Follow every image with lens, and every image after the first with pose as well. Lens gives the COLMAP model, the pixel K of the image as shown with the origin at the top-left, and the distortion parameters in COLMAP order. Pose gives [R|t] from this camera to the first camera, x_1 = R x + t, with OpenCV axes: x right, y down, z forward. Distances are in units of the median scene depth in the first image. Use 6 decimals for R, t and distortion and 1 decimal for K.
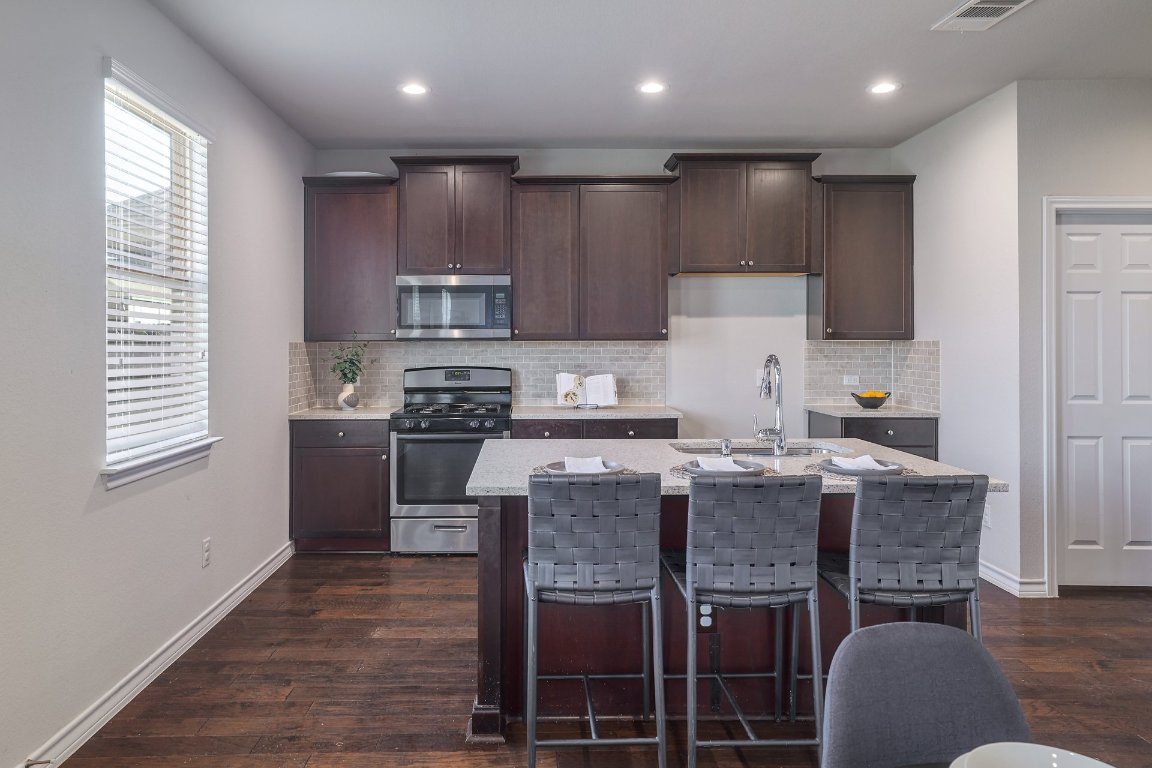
lens RADIAL K [[868.4, 0, 576.4], [0, 868.4, 349.2], [0, 0, 1]] dist [0.097001, 0.001001]
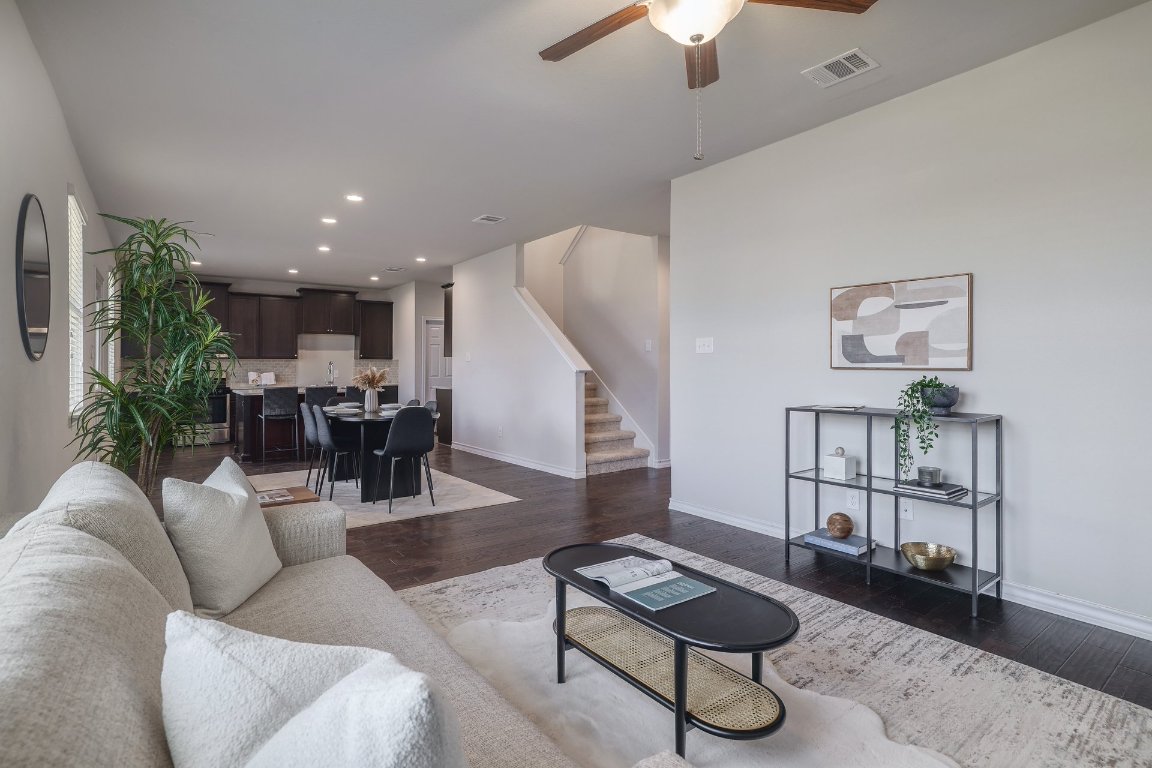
lens RADIAL K [[588.0, 0, 594.4], [0, 588.0, 365.1], [0, 0, 1]] dist [-0.033371, -0.000065]
pose [[0.834425, 0.002782, 0.551114, -0.111843], [0.005399, 0.999898, -0.013223, 0.035335], [-0.551095, 0.014009, 0.834325, -0.919983]]
